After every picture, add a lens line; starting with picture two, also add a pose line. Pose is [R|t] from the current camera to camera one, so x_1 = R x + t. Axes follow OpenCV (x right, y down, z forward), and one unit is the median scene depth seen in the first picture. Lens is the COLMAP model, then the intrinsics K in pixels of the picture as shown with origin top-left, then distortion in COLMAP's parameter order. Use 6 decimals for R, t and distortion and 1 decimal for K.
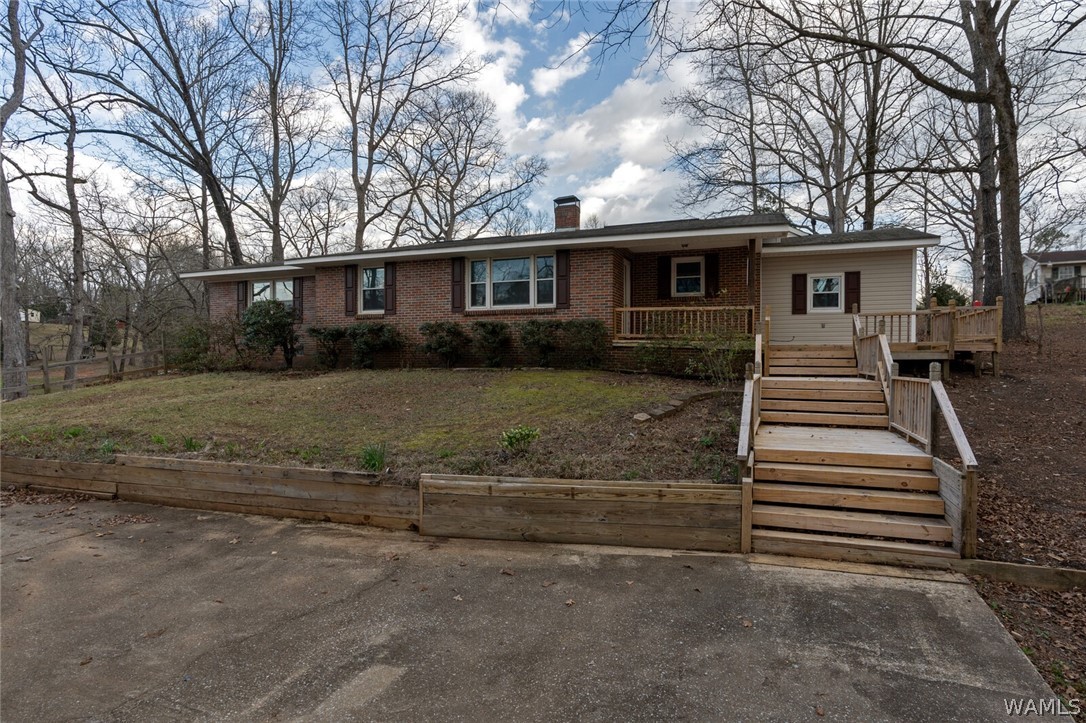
lens RADIAL K [[526.5, 0, 543.9], [0, 526.5, 363.2], [0, 0, 1]] dist [0.002659, 0.001596]
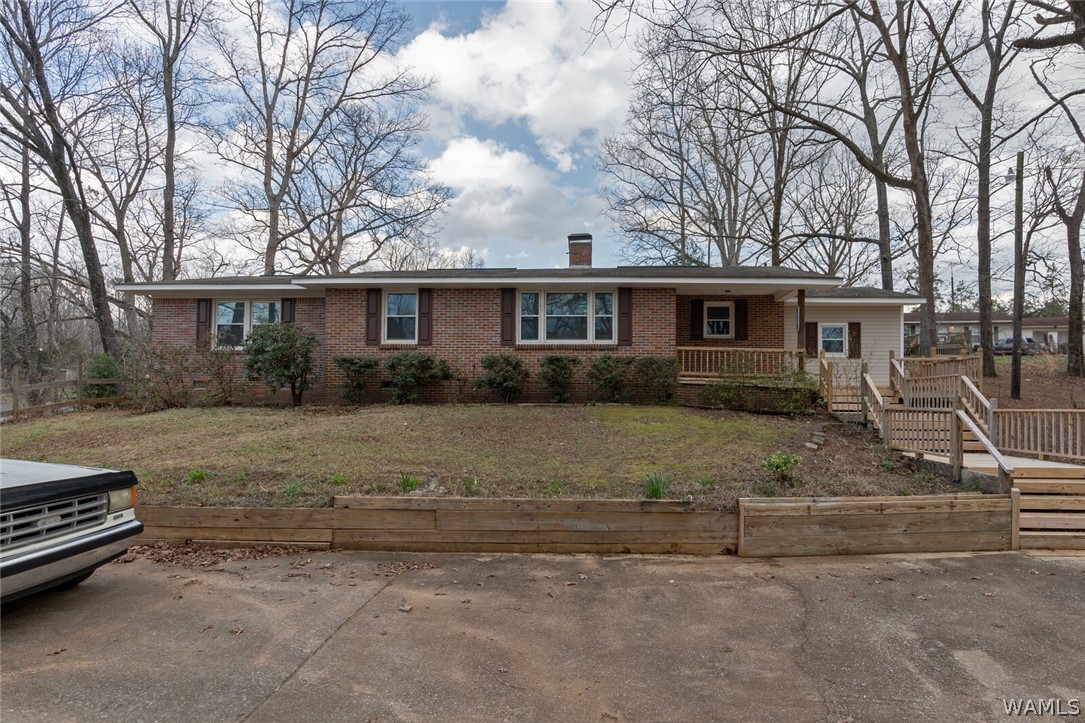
lens RADIAL K [[550.1, 0, 567.2], [0, 550.1, 387.8], [0, 0, 1]] dist [0.001303, 0.003524]
pose [[0.961785, 0.014587, 0.273418, -0.721285], [-0.006244, 0.999489, -0.031361, 0.023307], [-0.273736, 0.028456, 0.961384, 0.033327]]
